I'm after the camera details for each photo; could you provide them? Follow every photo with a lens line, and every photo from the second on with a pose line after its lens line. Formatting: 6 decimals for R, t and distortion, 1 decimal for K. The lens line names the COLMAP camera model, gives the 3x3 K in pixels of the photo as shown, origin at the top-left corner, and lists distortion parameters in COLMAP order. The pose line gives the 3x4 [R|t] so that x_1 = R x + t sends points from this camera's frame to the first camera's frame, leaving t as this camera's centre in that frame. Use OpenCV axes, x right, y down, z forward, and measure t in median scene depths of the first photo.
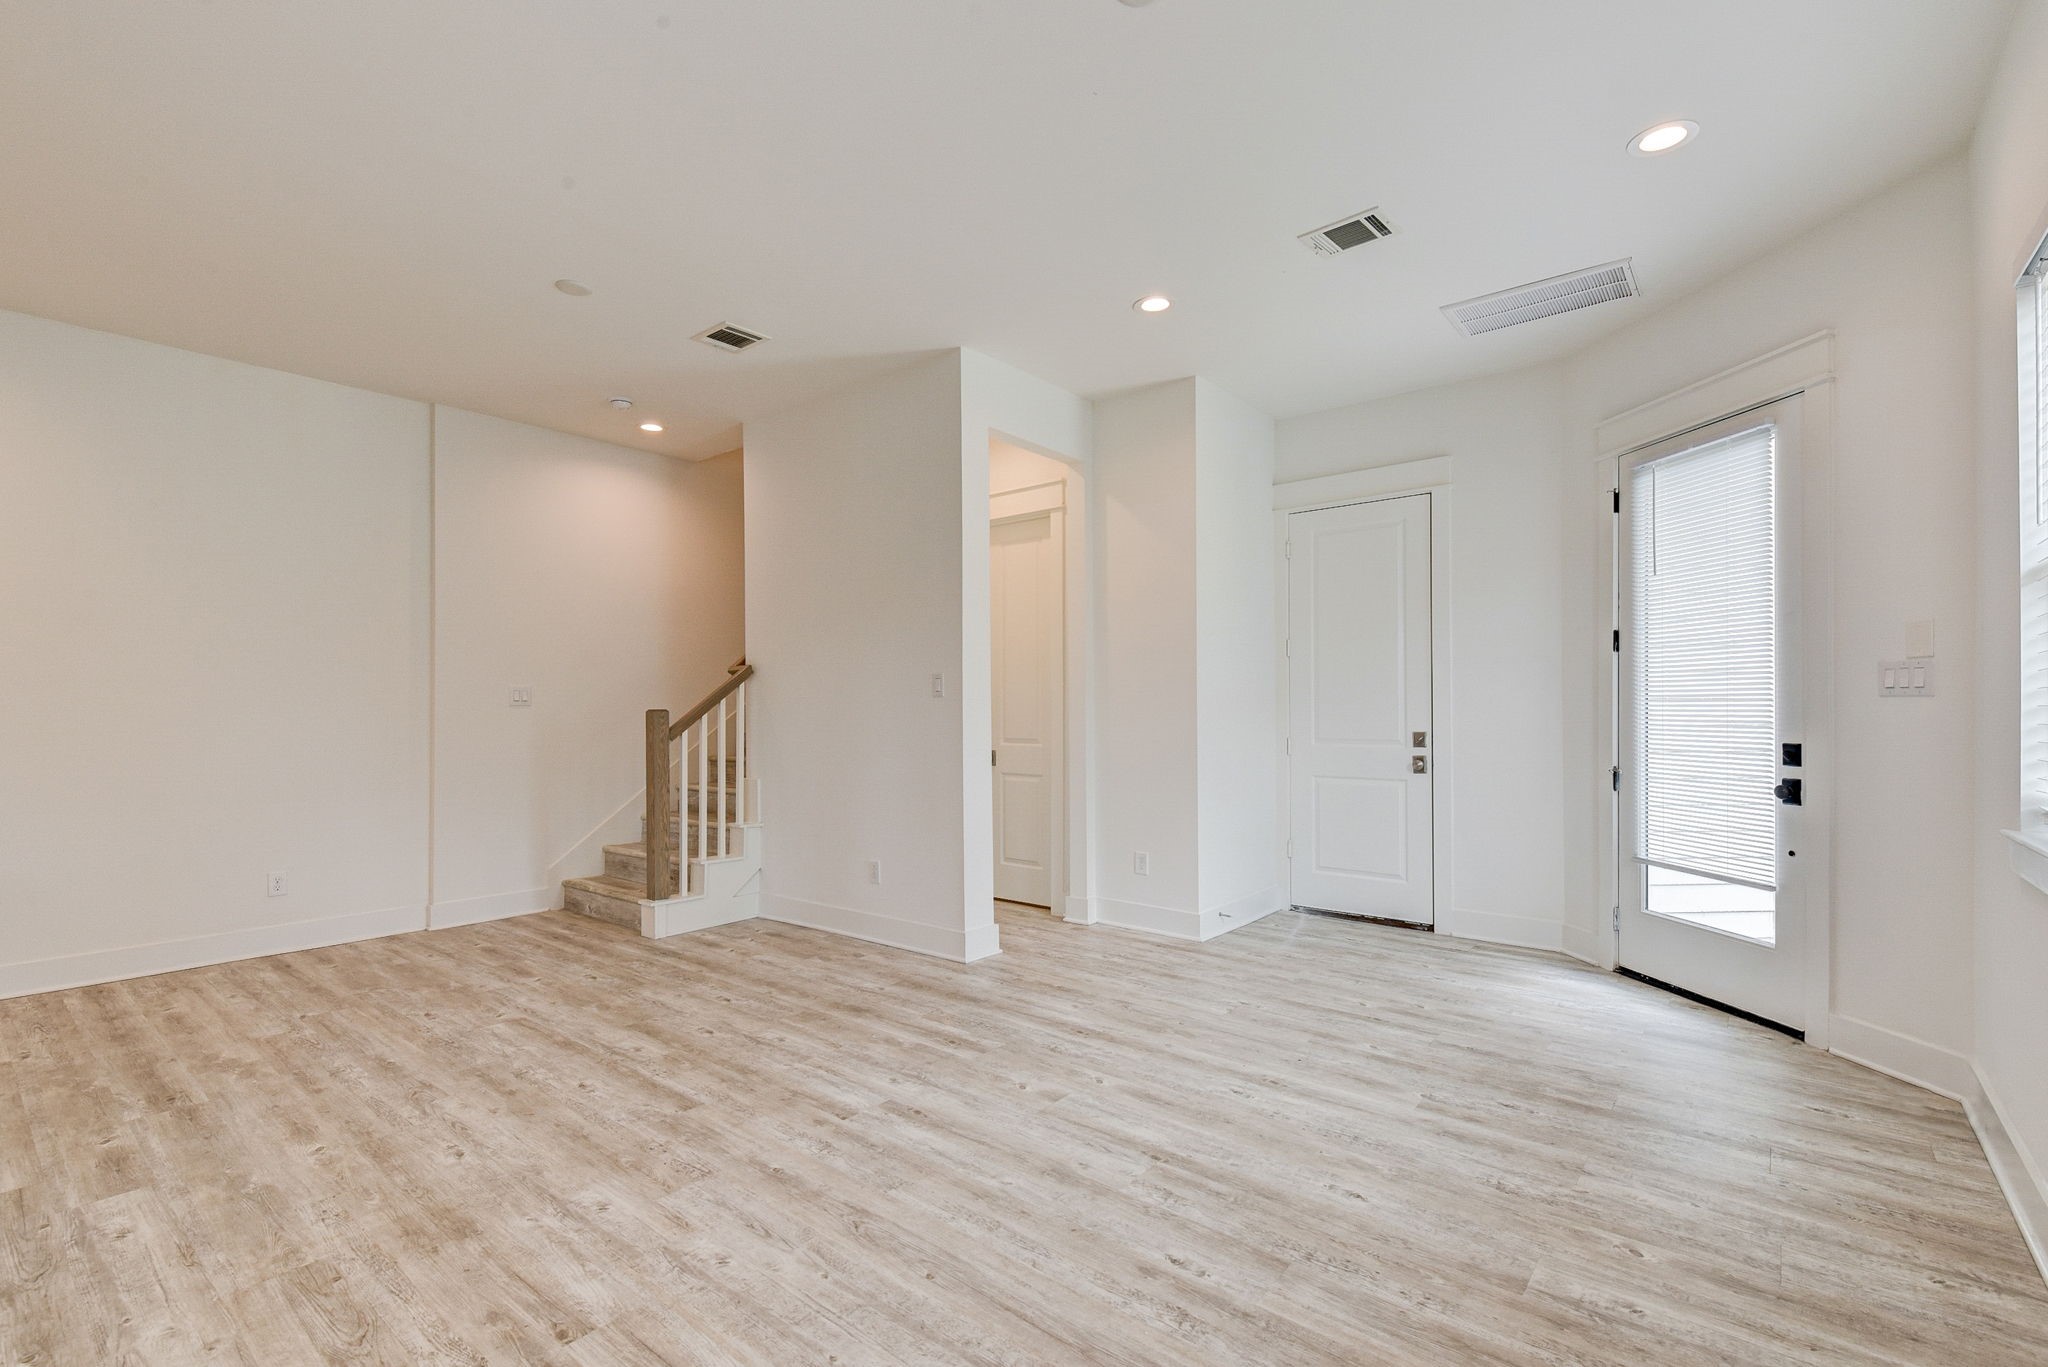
lens RADIAL K [[942.1, 0, 1024.0], [0, 942.1, 683.5], [0, 0, 1]] dist [0.001015, -0.004268]
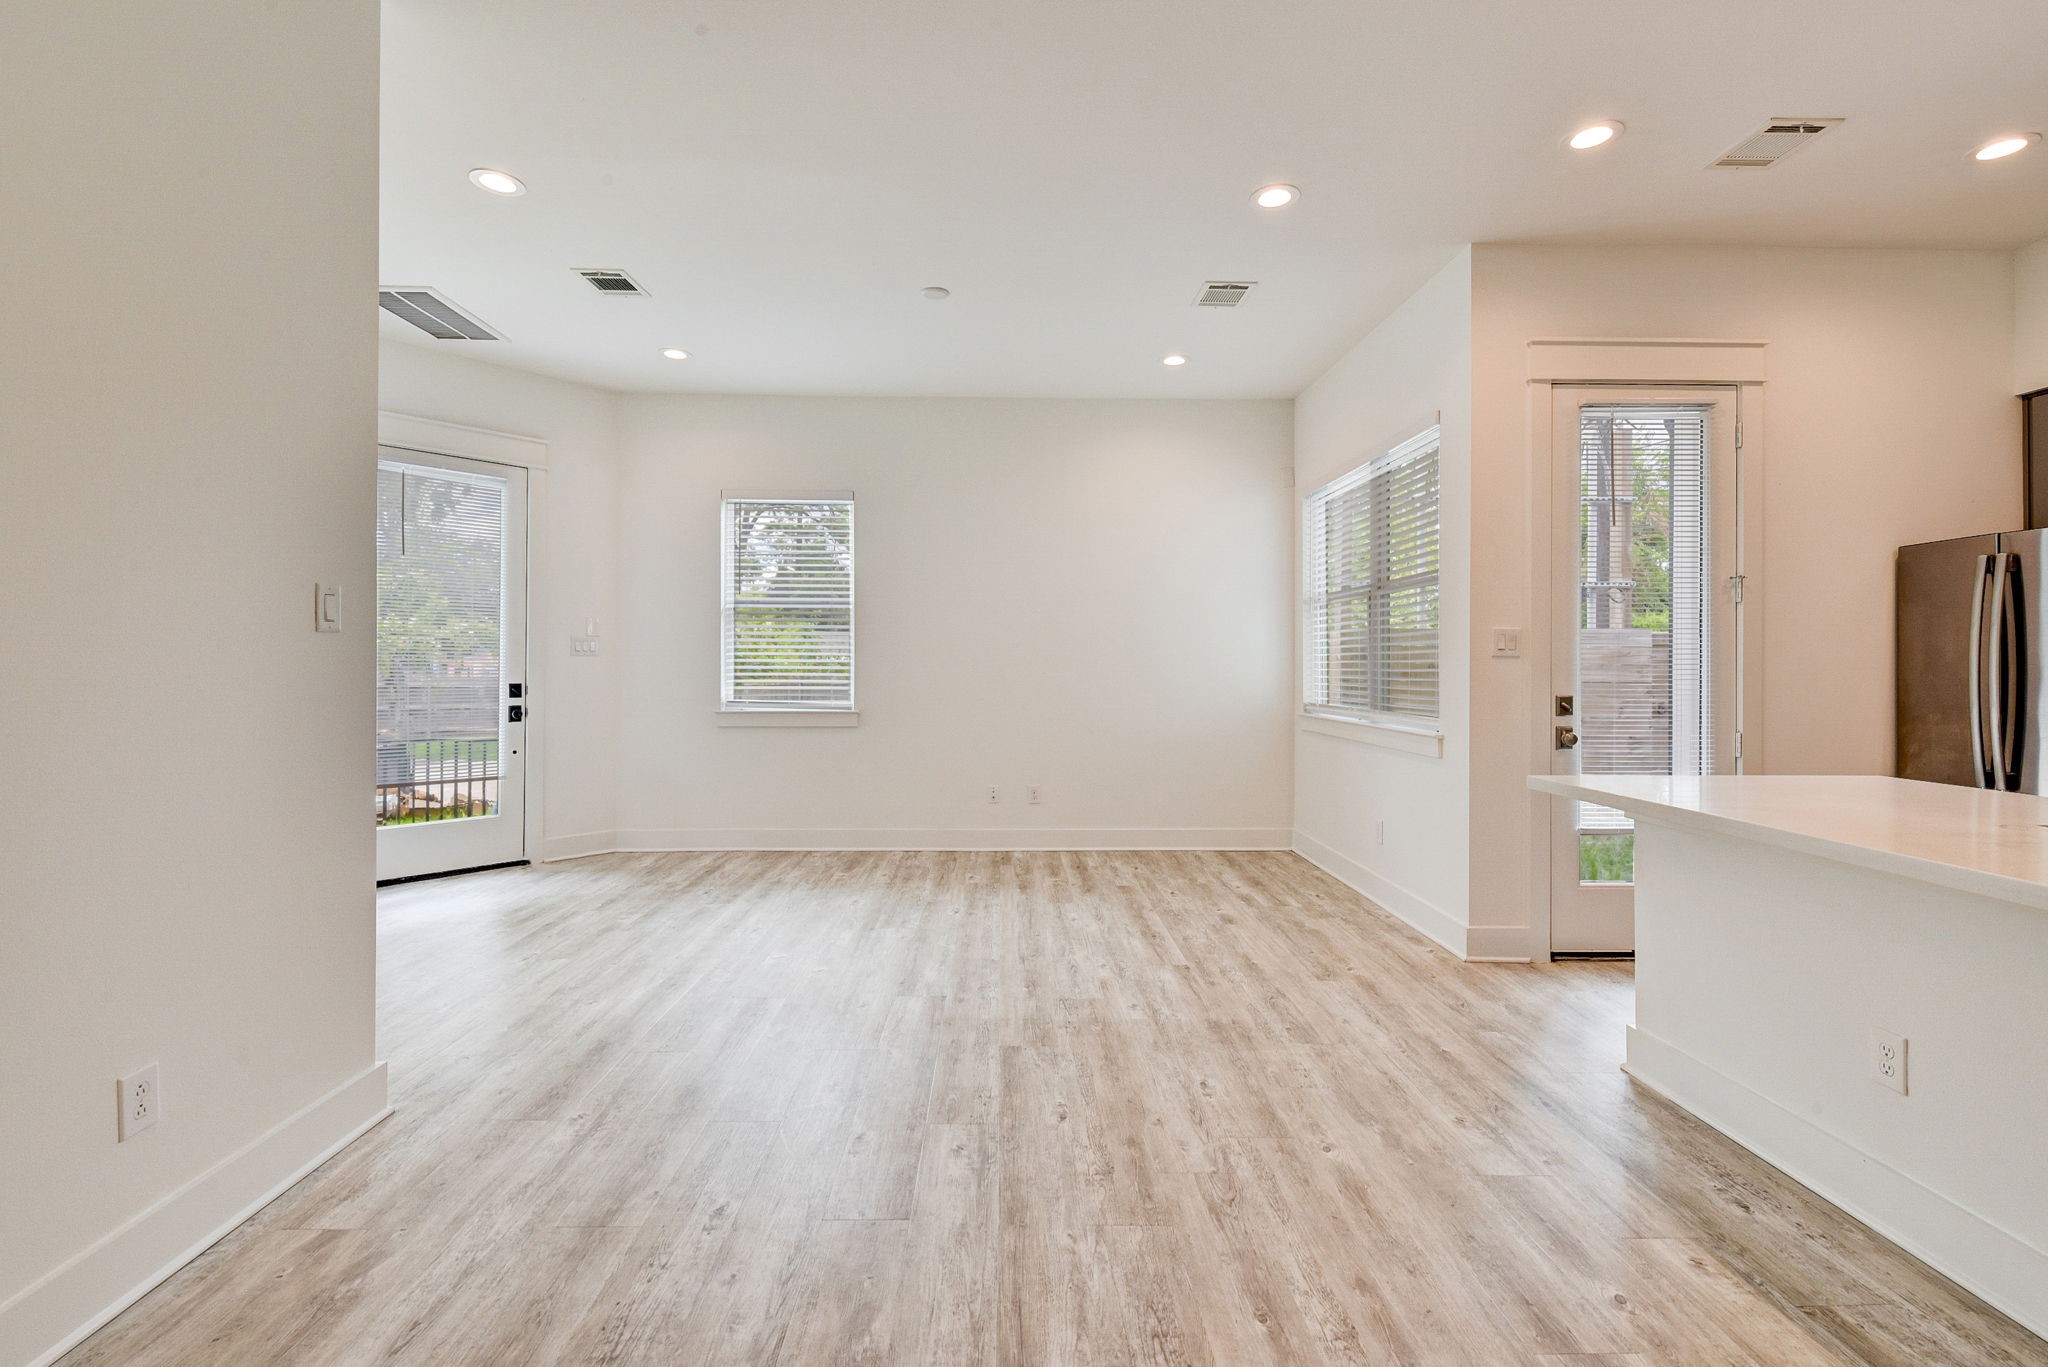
lens RADIAL K [[891.2, 0, 1022.4], [0, 891.2, 664.9], [0, 0, 1]] dist [0.017159, -0.010025]
pose [[-0.661977, -0.000594, 0.749524, -1.101327], [-0.022508, 0.999564, -0.019087, 0.043690], [-0.749186, -0.029506, -0.661702, 1.655353]]
